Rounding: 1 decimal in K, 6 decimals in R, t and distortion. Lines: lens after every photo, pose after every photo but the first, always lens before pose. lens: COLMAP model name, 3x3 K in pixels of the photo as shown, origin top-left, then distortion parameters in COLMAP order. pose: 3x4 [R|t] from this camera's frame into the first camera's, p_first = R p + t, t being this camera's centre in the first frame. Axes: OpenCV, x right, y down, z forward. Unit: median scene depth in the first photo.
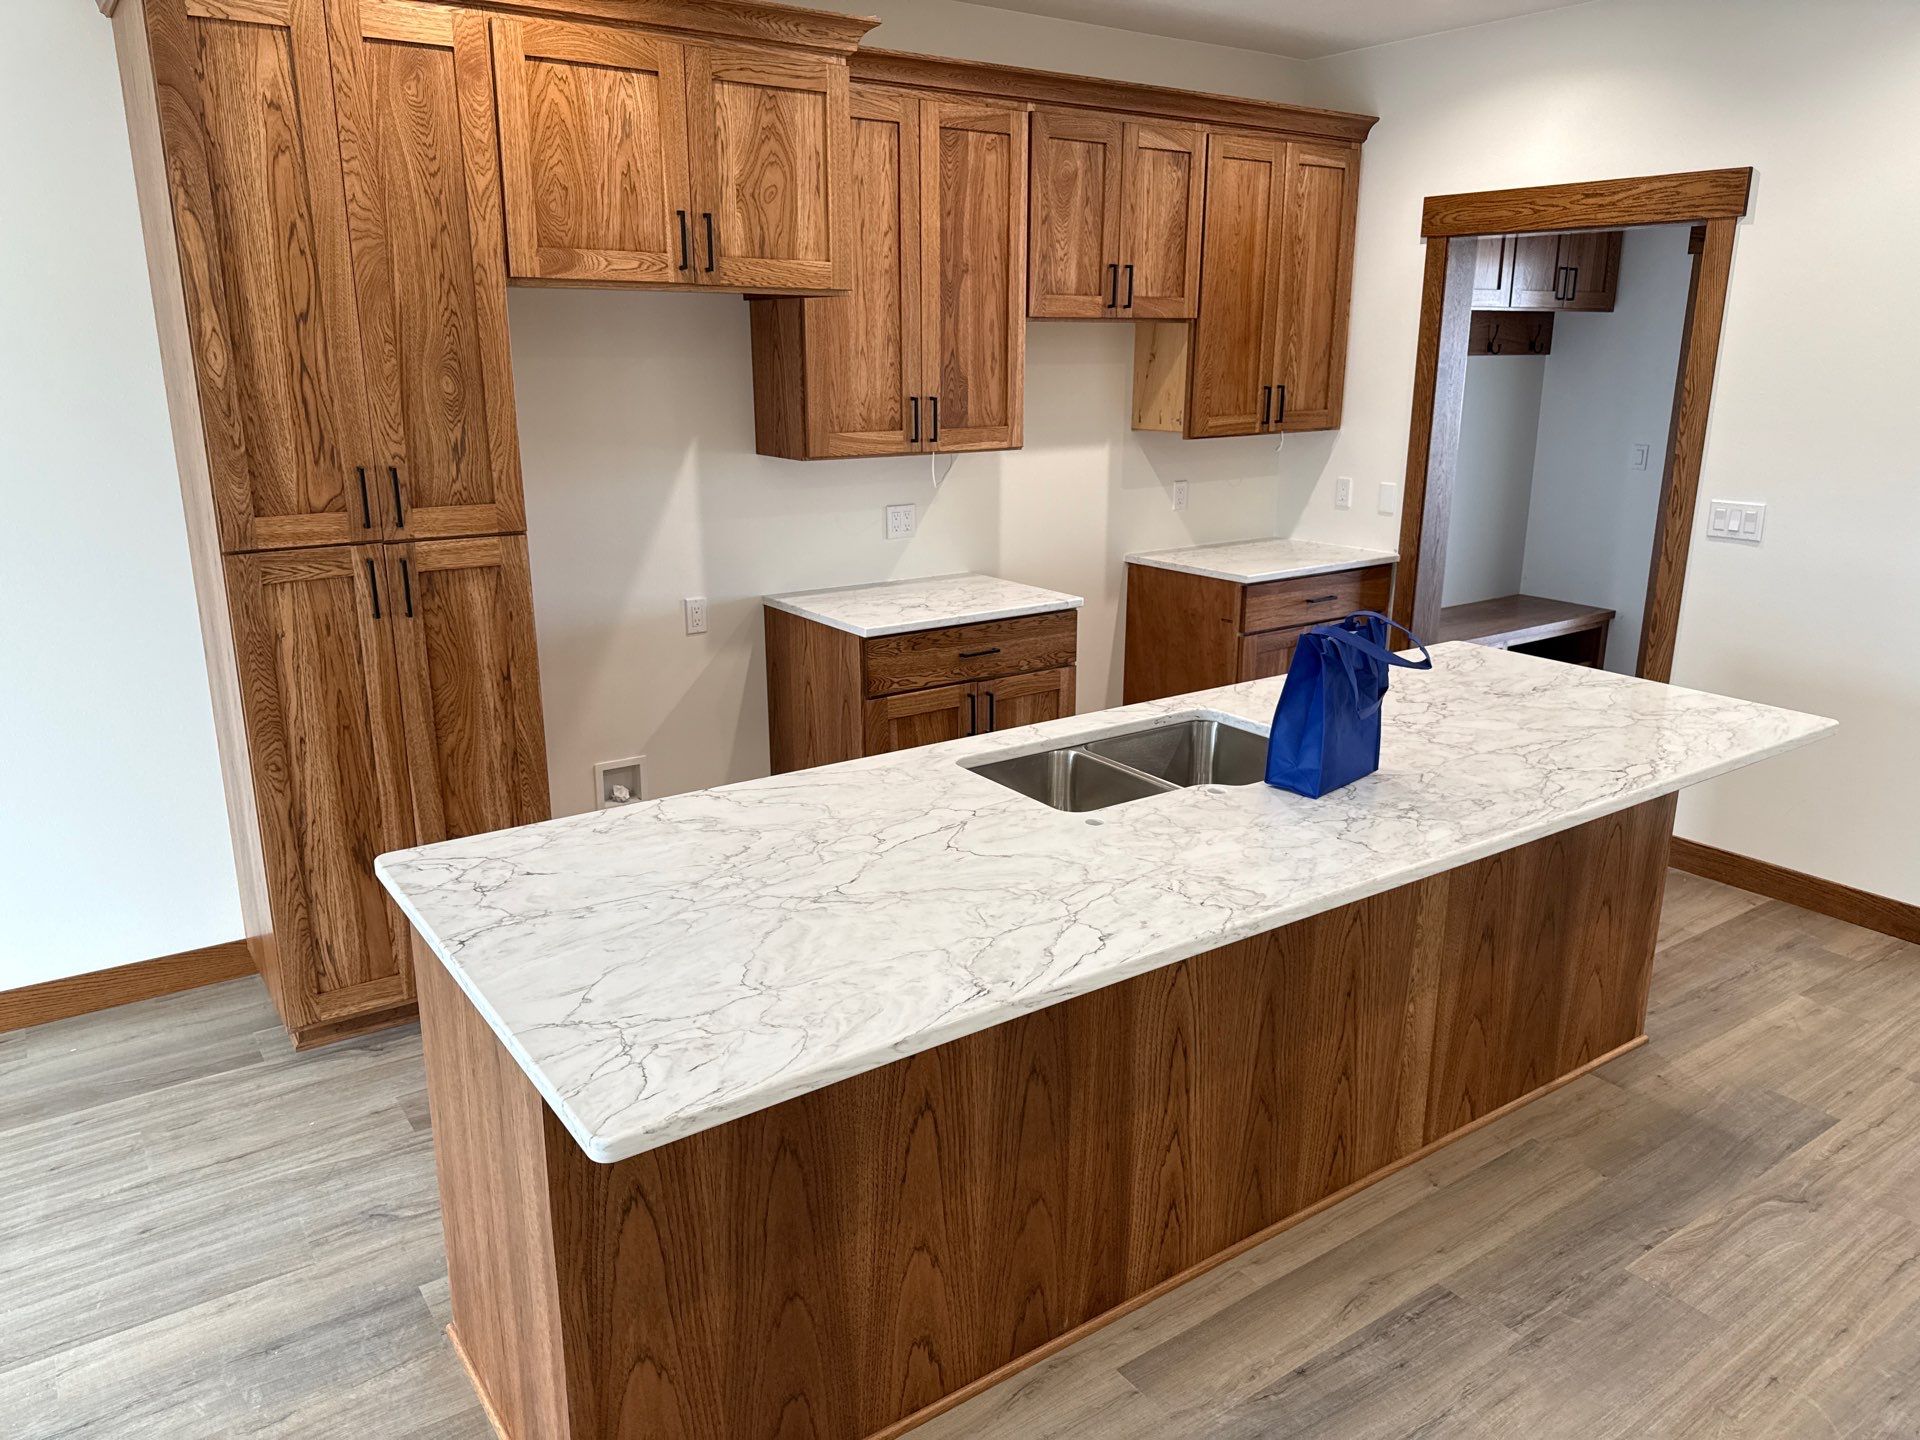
lens RADIAL K [[1366.5, 0, 957.8], [0, 1366.5, 722.9], [0, 0, 1]] dist [0.009447, 0.002723]
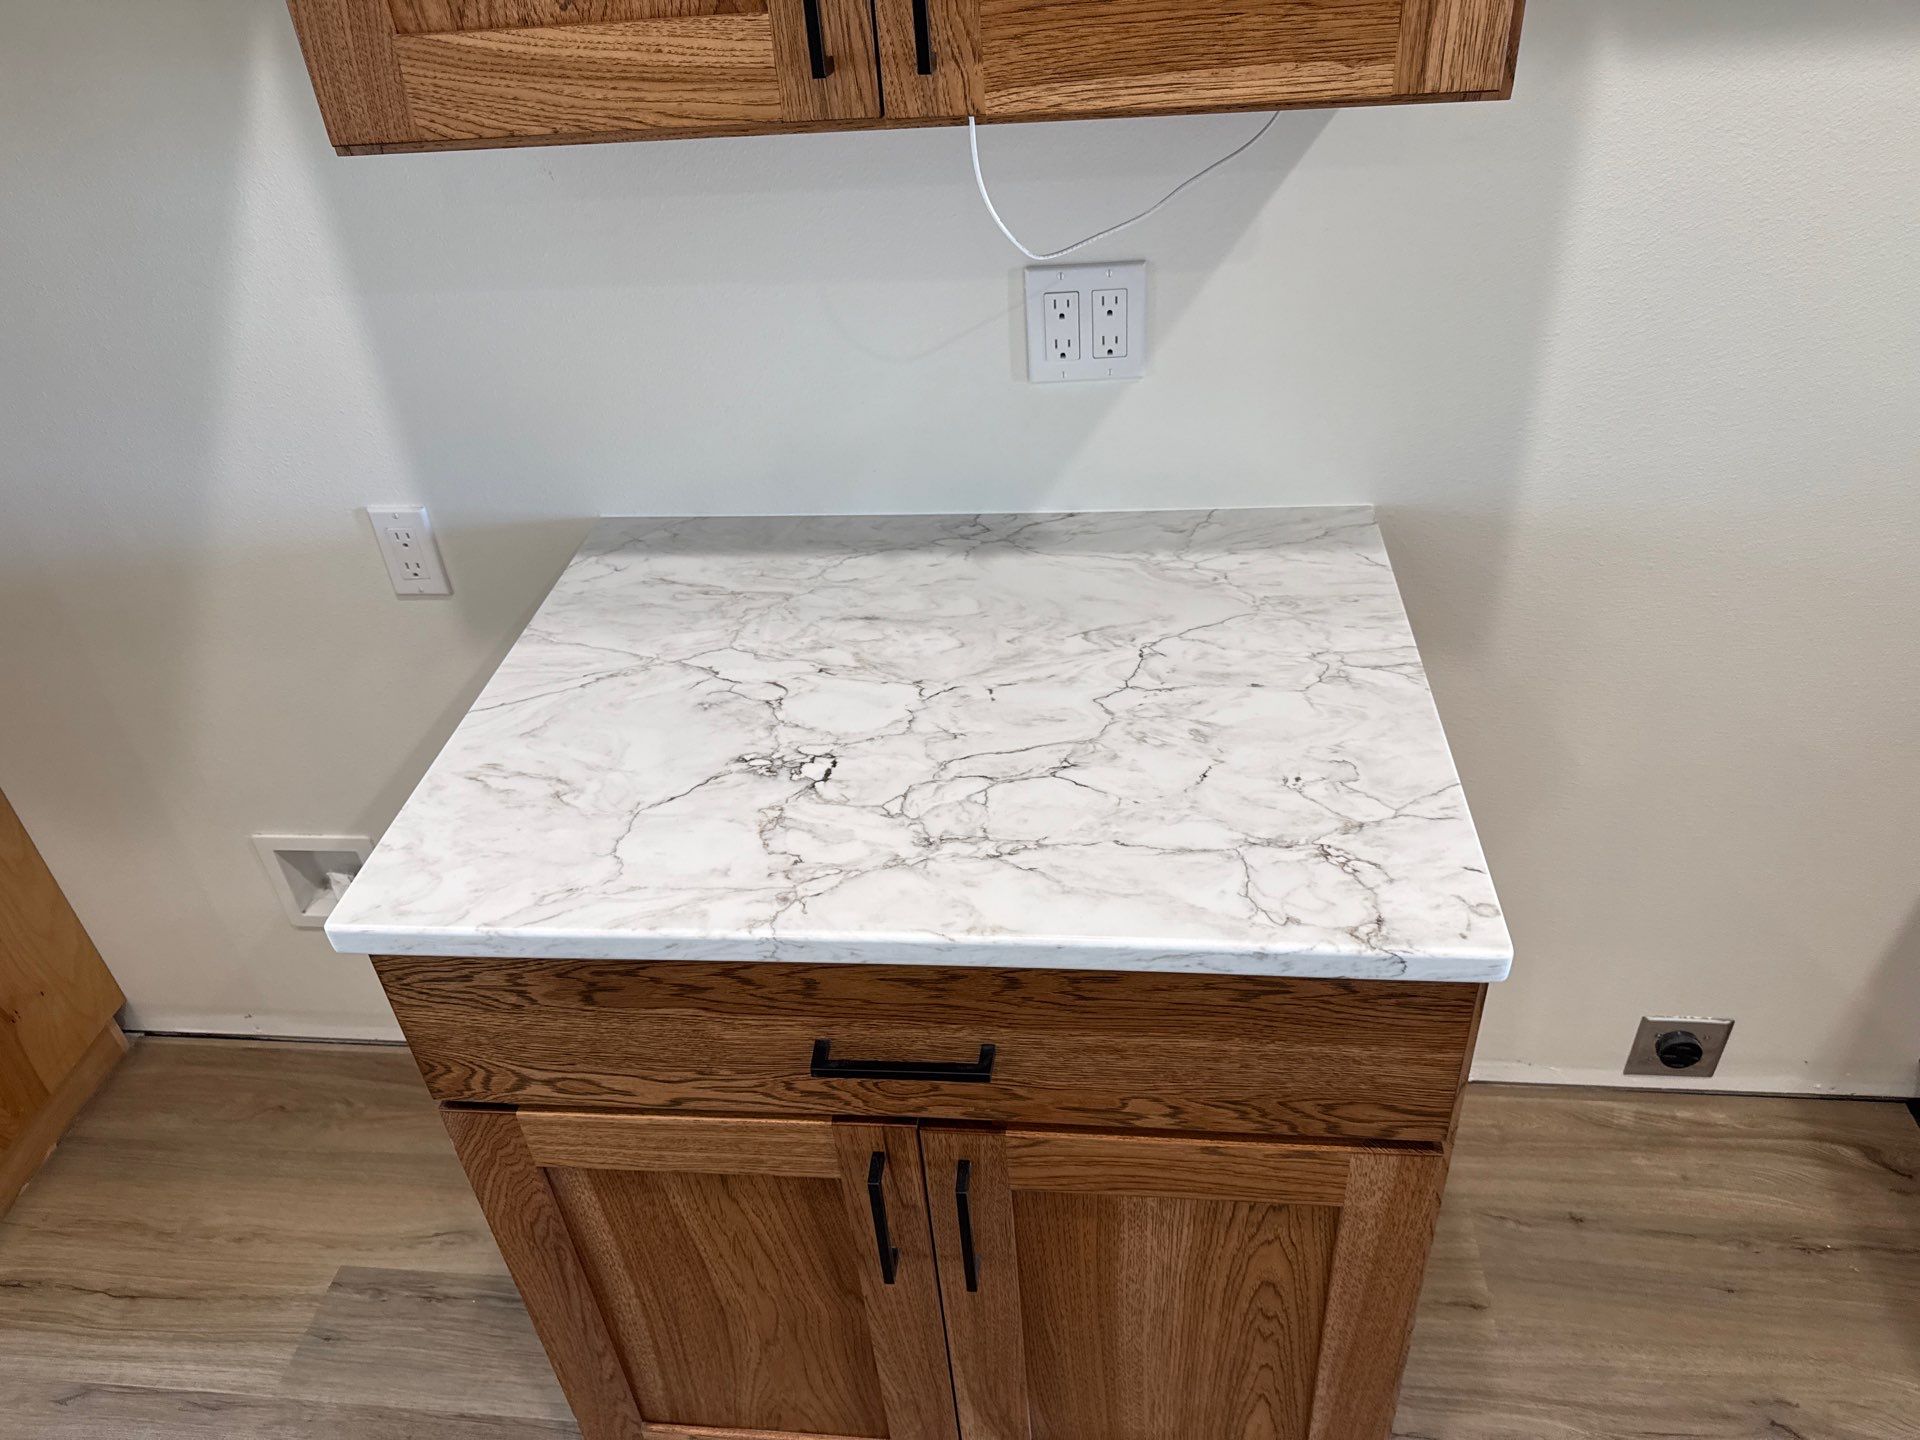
lens RADIAL K [[1366.5, 0, 955.7], [0, 1366.5, 713.4], [0, 0, 1]] dist [0.009447, 0.002723]
pose [[0.747772, 0.339750, -0.570445, 0.137396], [-0.109396, 0.910464, 0.398859, -0.200506], [0.654882, -0.235851, 0.717986, 0.831636]]
